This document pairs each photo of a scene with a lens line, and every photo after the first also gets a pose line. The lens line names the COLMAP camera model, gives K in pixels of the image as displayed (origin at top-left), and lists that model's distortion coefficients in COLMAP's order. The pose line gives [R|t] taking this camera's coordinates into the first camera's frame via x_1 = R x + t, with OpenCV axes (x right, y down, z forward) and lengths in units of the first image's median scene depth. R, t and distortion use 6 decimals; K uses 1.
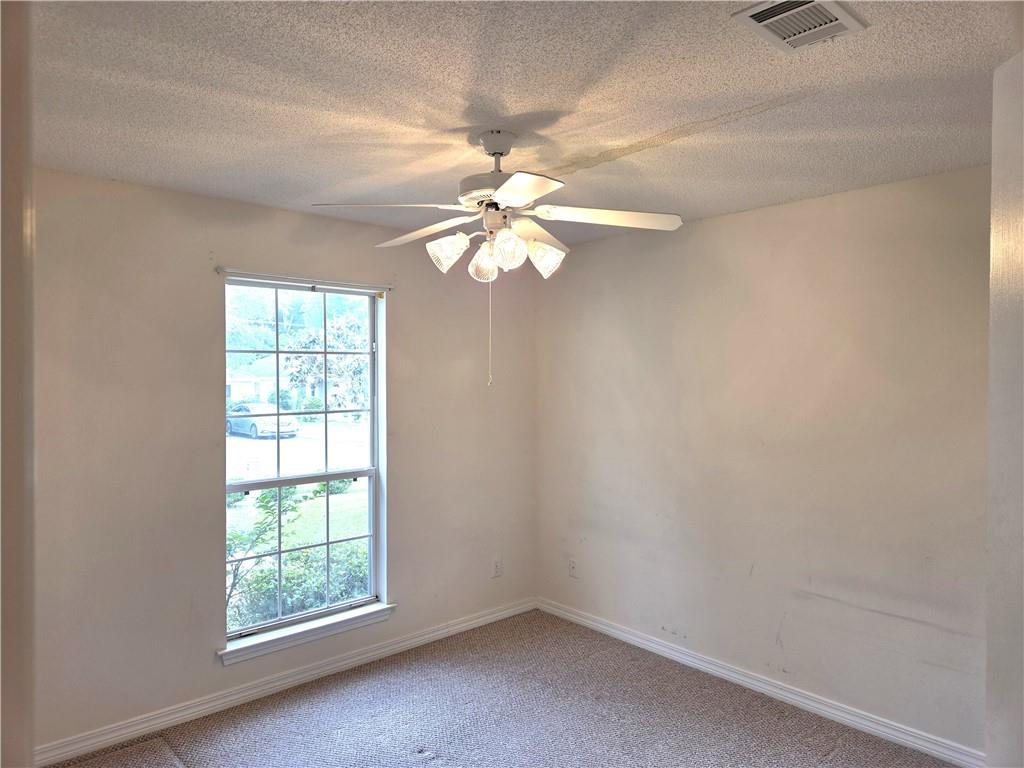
lens RADIAL K [[687.1, 0, 512.0], [0, 687.1, 384.0], [0, 0, 1]] dist [-0.001717, -0.000730]
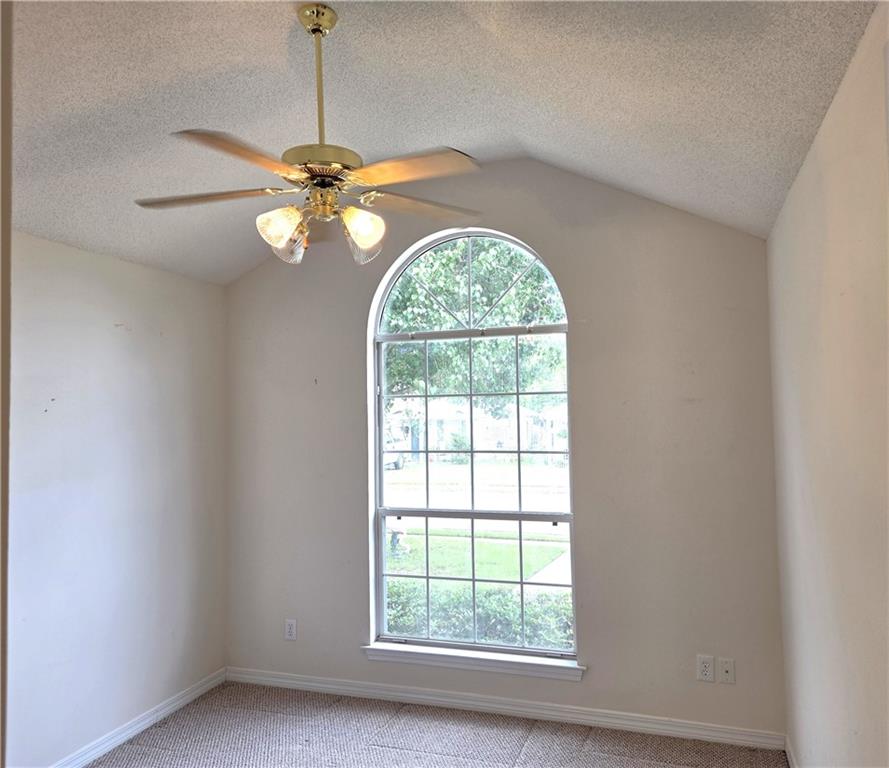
lens RADIAL K [[631.9, 0, 444.5], [0, 631.9, 384.0], [0, 0, 1]] dist [0.006505, 0.000810]
pose [[0.528855, -0.031026, -0.848145, 0.475427], [-0.010926, 0.999000, -0.043358, -0.018306], [0.848642, 0.032197, 0.527987, 0.406795]]
